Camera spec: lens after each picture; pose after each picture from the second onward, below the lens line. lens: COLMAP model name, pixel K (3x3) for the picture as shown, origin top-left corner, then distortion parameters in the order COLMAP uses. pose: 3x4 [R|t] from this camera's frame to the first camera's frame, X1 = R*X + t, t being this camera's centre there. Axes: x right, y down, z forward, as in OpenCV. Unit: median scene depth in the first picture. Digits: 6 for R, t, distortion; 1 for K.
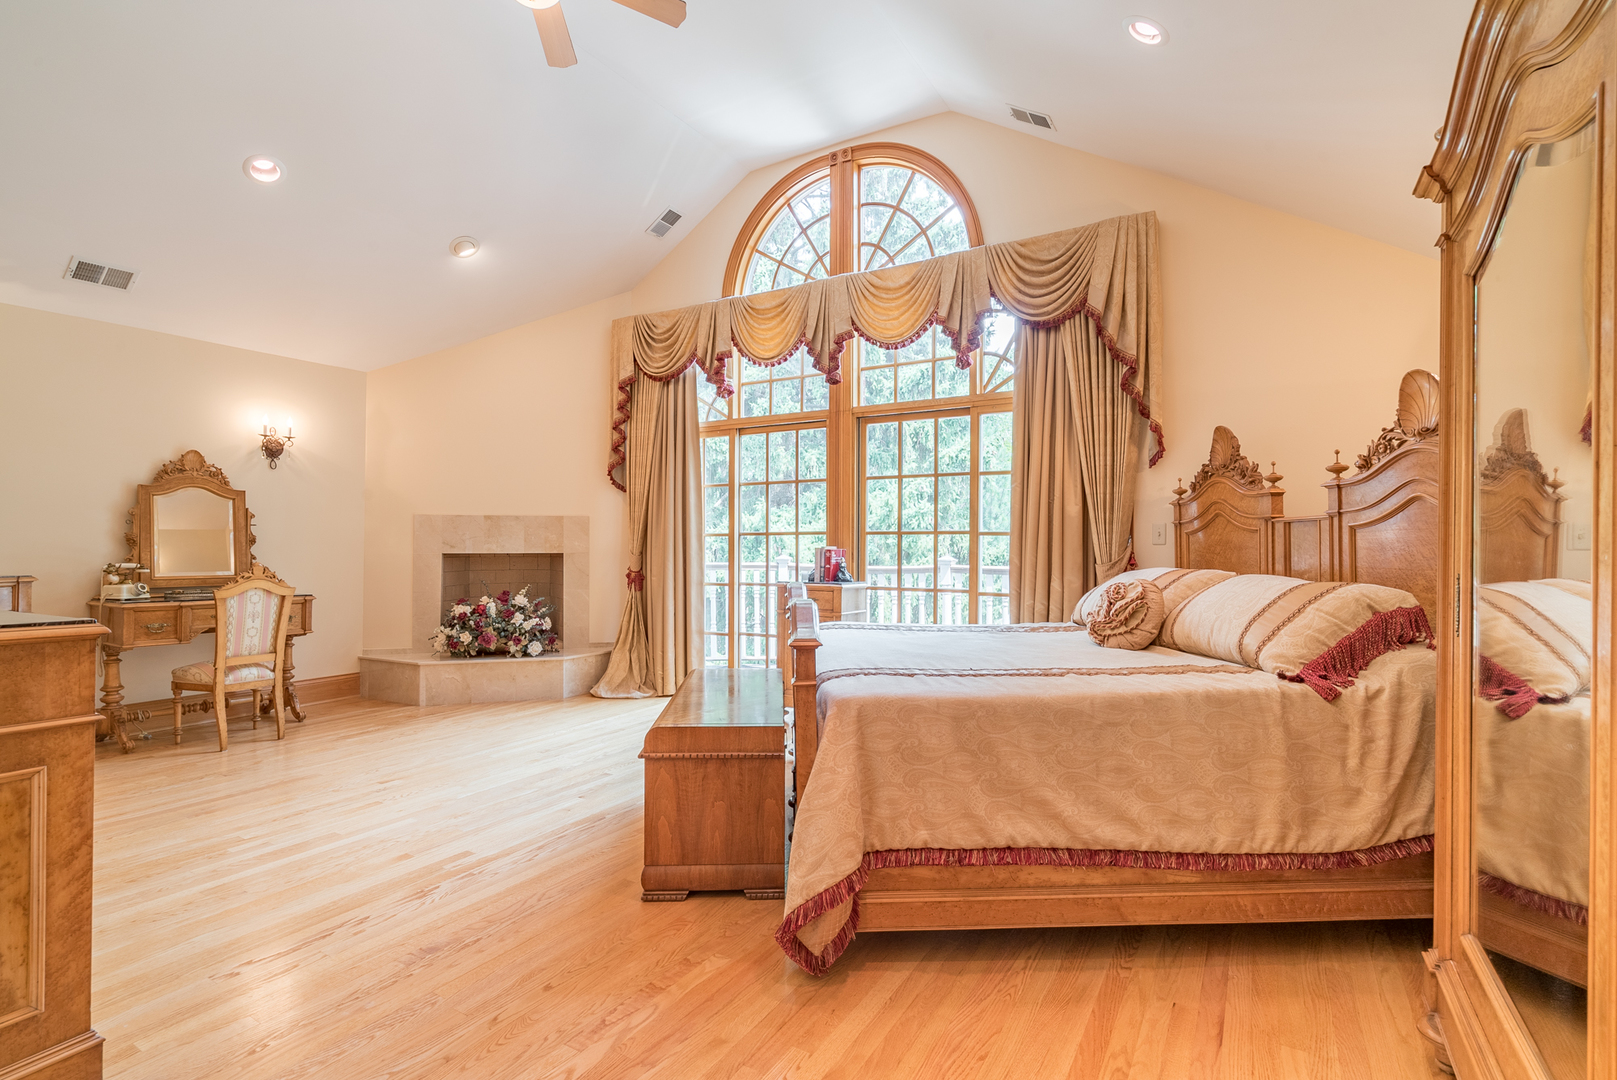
lens RADIAL K [[770.6, 0, 826.4], [0, 770.6, 544.0], [0, 0, 1]] dist [-0.001091, 0.001093]
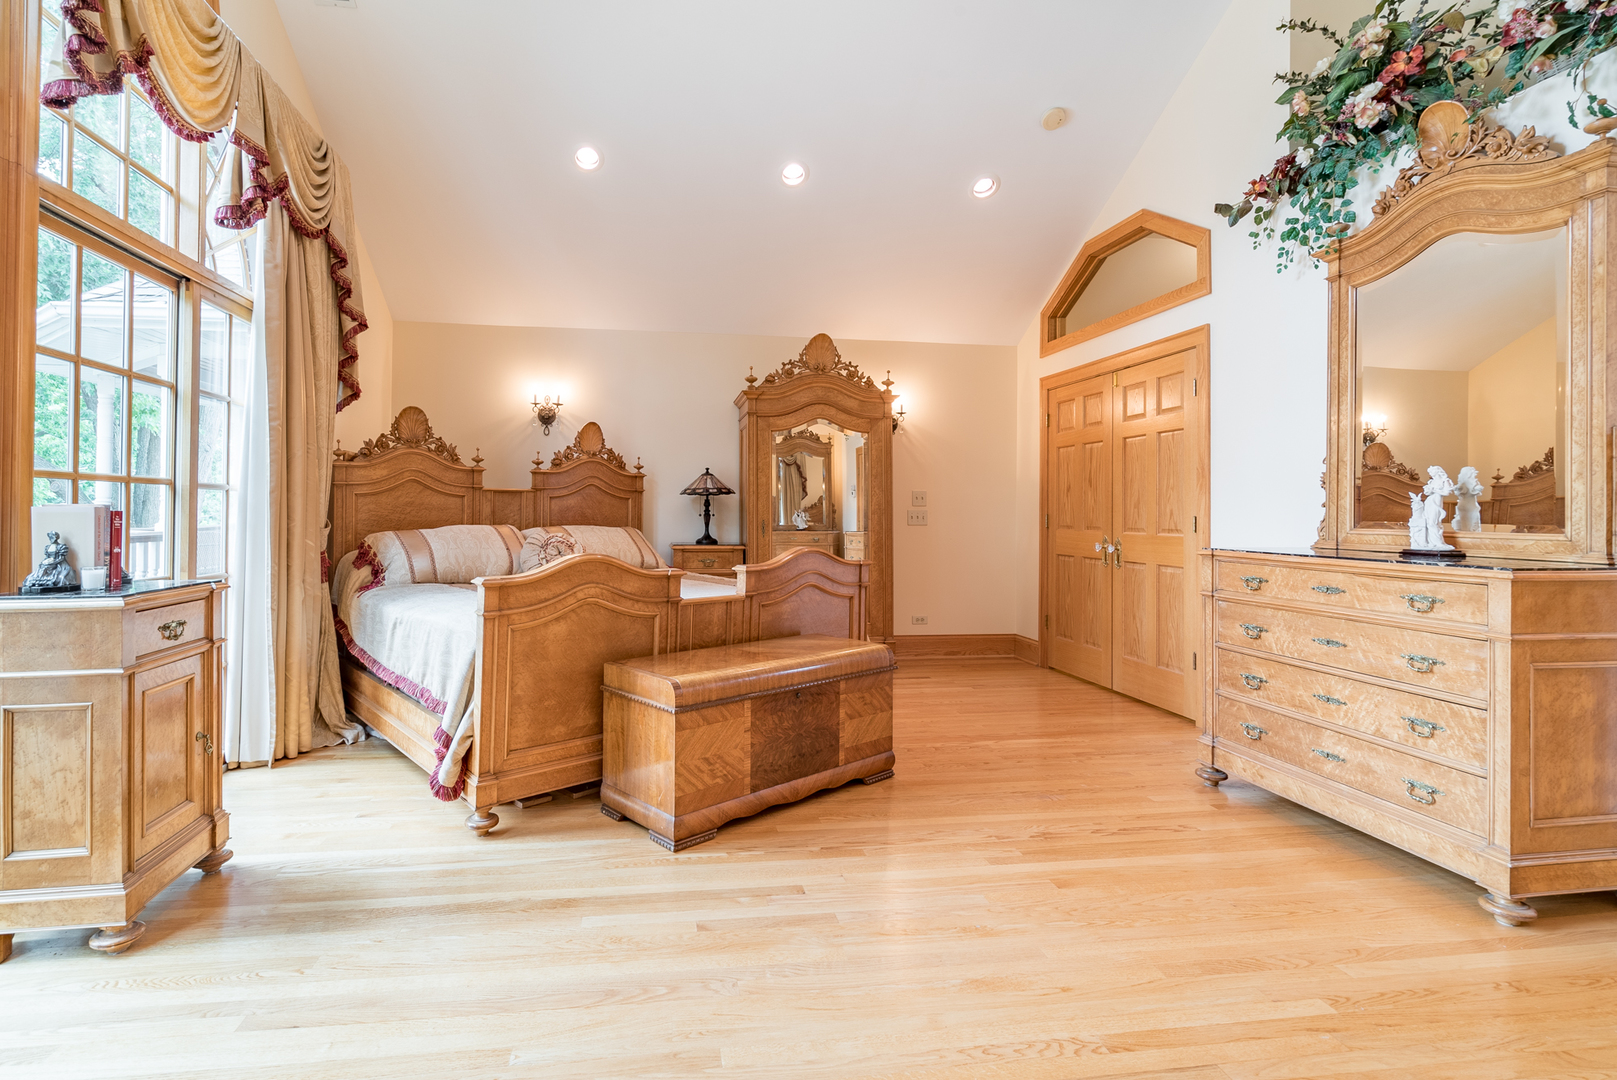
lens RADIAL K [[742.1, 0, 820.3], [0, 742.1, 532.9], [0, 0, 1]] dist [-0.000407, 0.000628]
pose [[-0.674906, -0.011347, 0.737816, -0.936974], [0.004249, 0.999805, 0.019262, 0.024200], [-0.737891, 0.016135, -0.674727, 1.684736]]
